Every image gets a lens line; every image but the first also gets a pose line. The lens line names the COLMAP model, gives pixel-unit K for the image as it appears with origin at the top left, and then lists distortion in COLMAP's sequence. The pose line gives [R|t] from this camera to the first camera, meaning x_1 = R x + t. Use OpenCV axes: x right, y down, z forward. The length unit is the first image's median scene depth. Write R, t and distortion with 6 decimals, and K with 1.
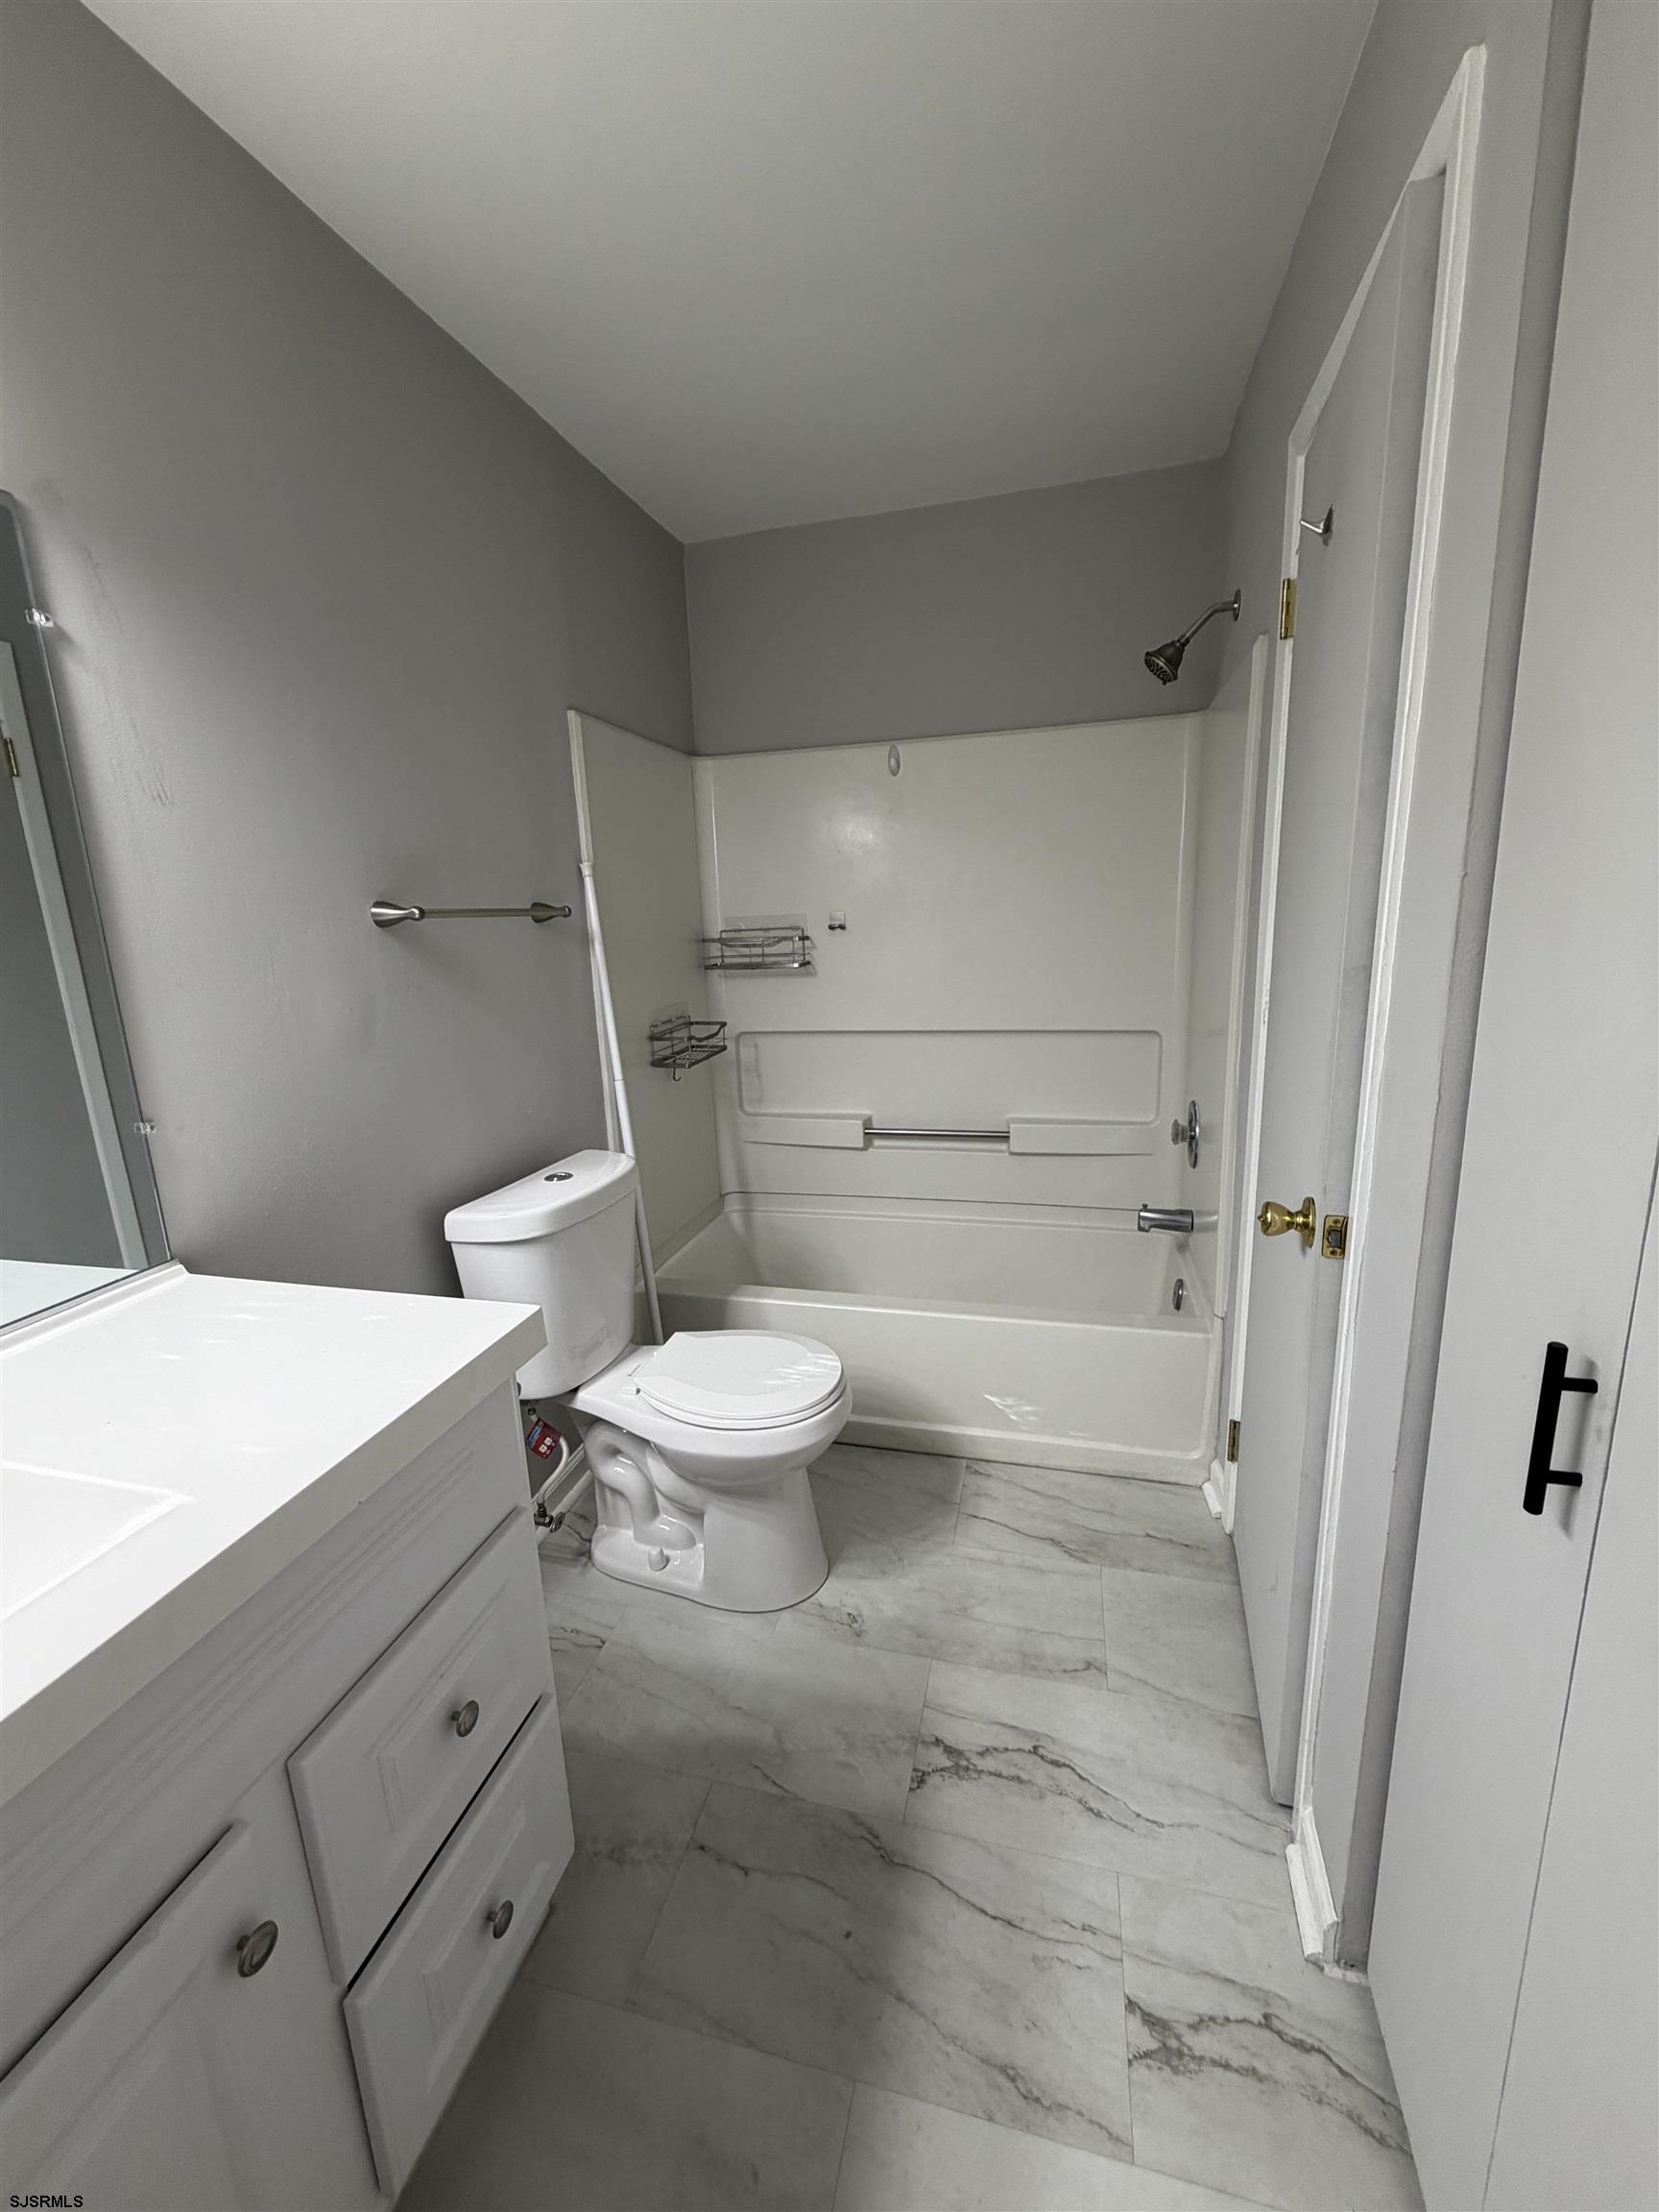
lens RADIAL K [[877.6, 0, 829.6], [0, 877.6, 1106.6], [0, 0, 1]] dist [0.001834, 0.000040]
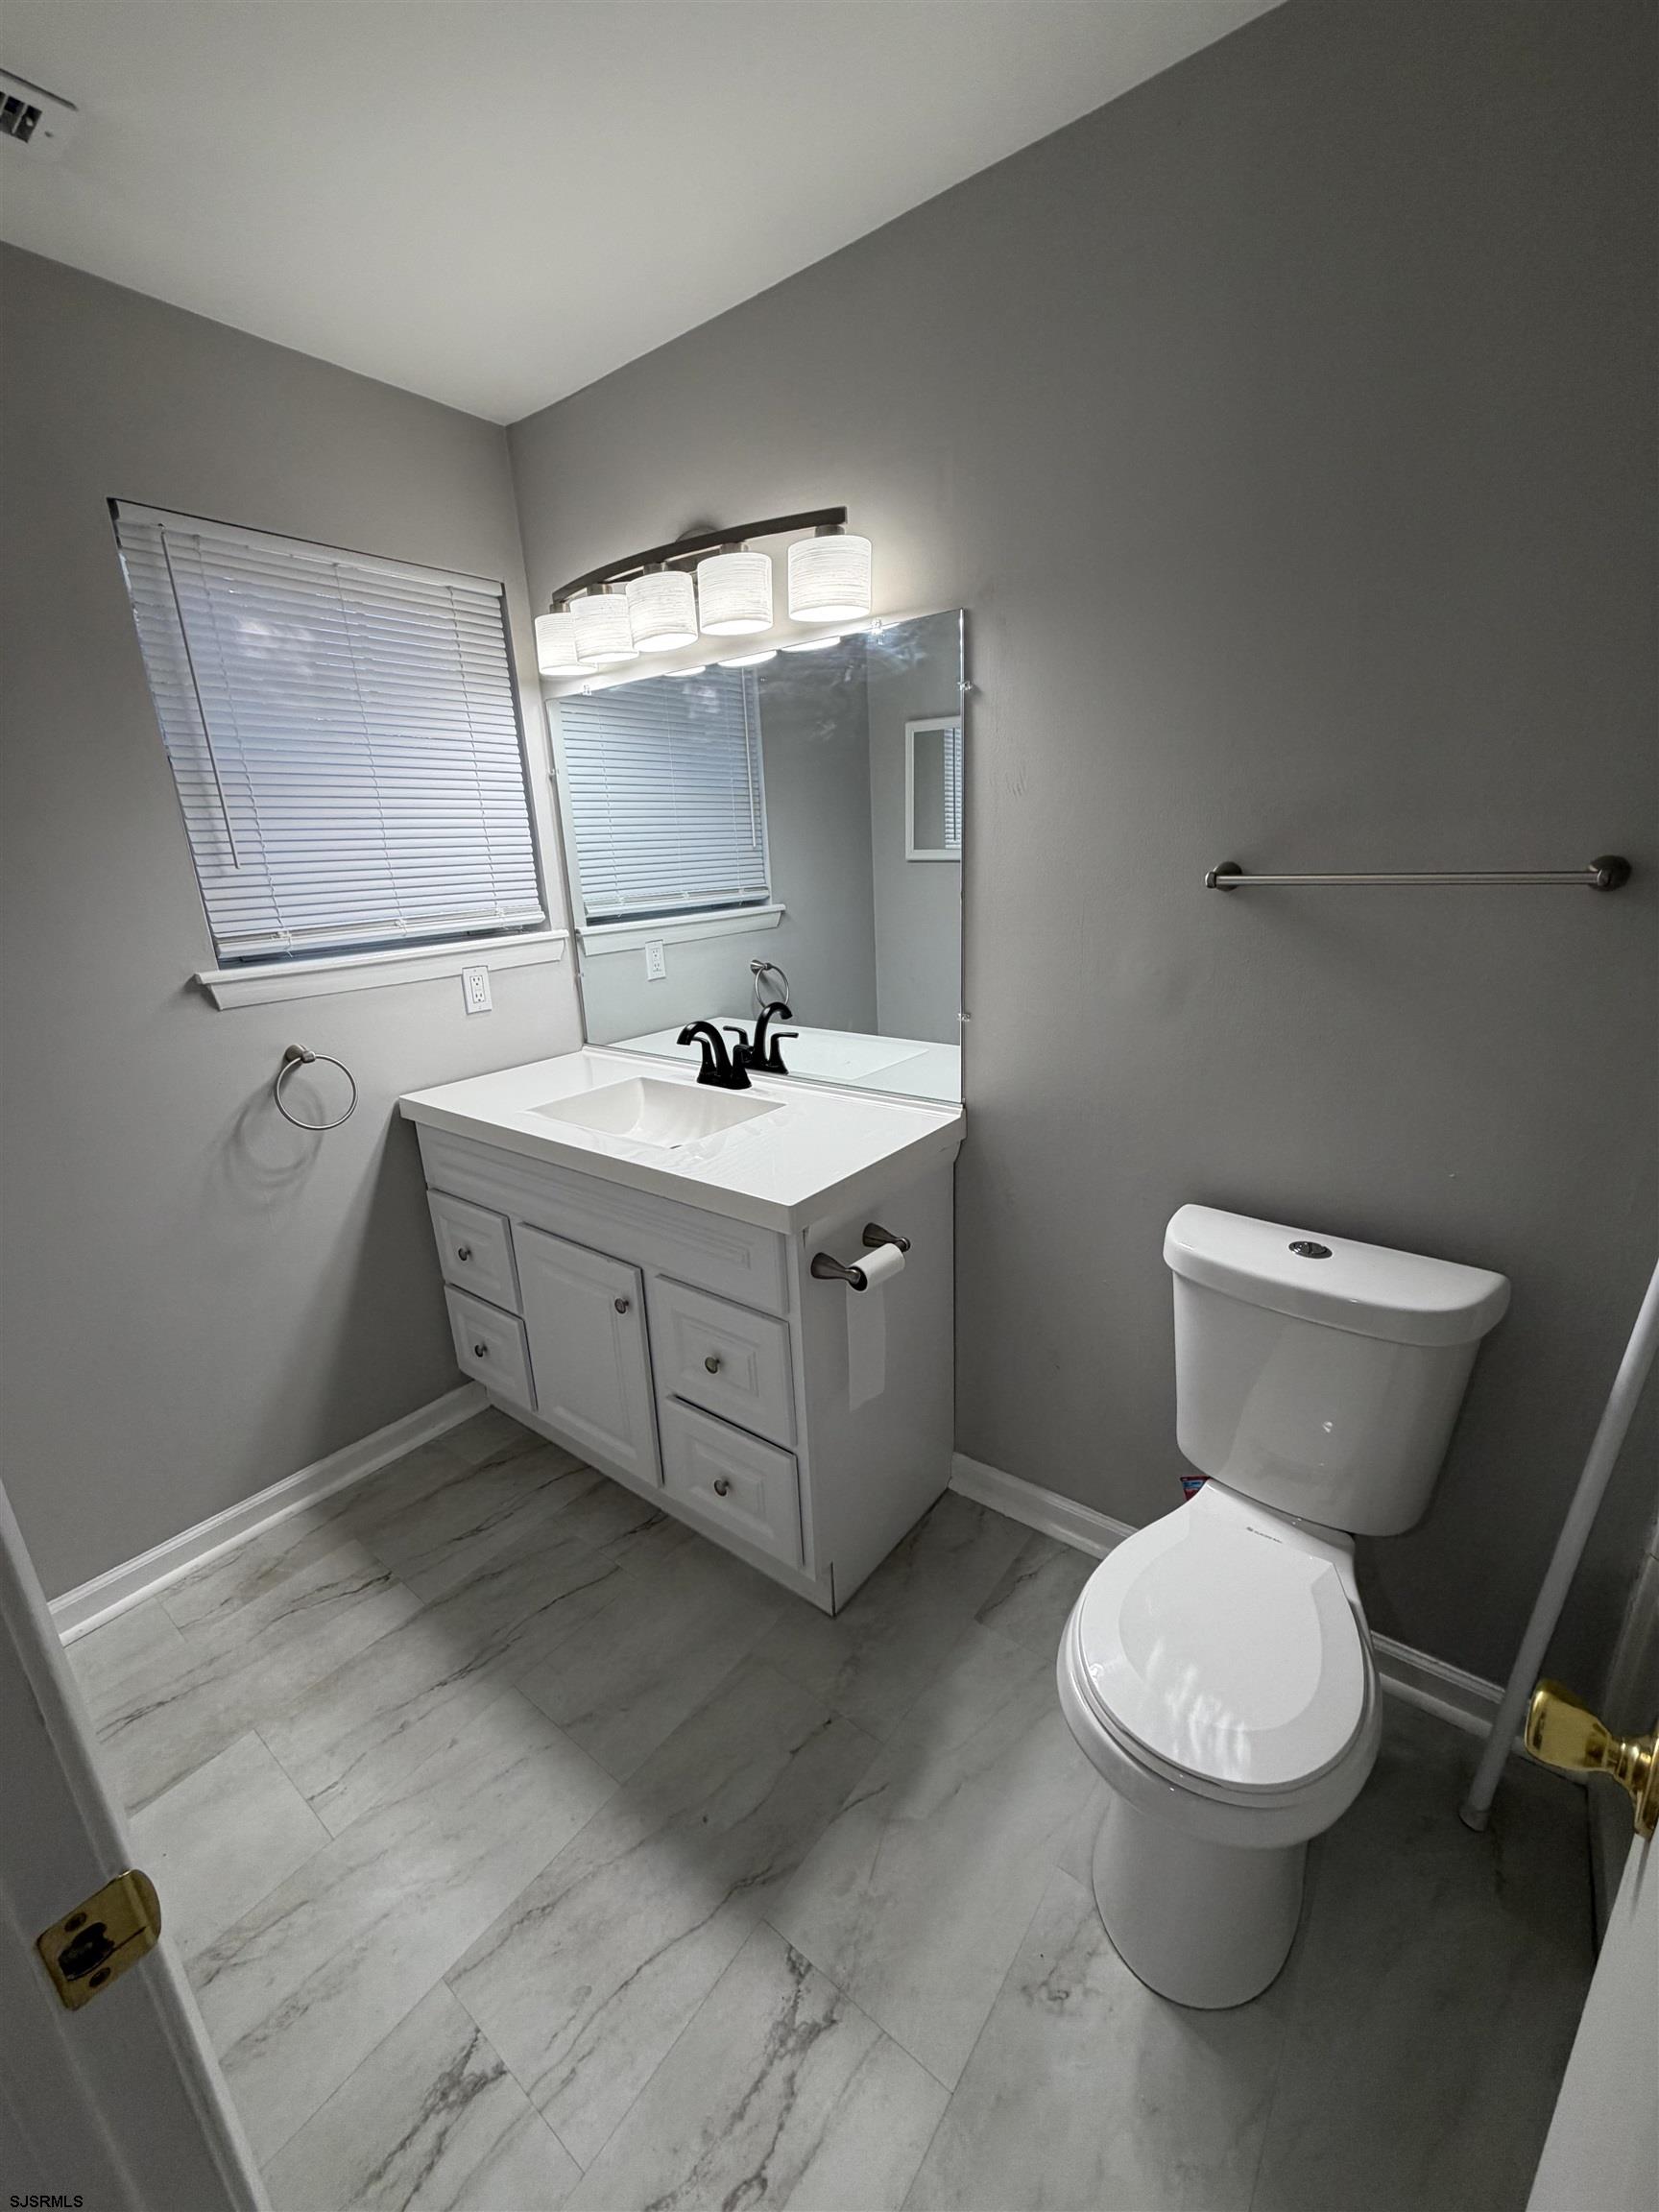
lens RADIAL K [[877.6, 0, 827.8], [0, 877.6, 1102.3], [0, 0, 1]] dist [0.001834, 0.000040]
pose [[-0.385214, 0.313126, -0.868080, 0.568021], [-0.147735, 0.907617, 0.392946, -0.332763], [0.910925, 0.279614, -0.303367, 1.051840]]
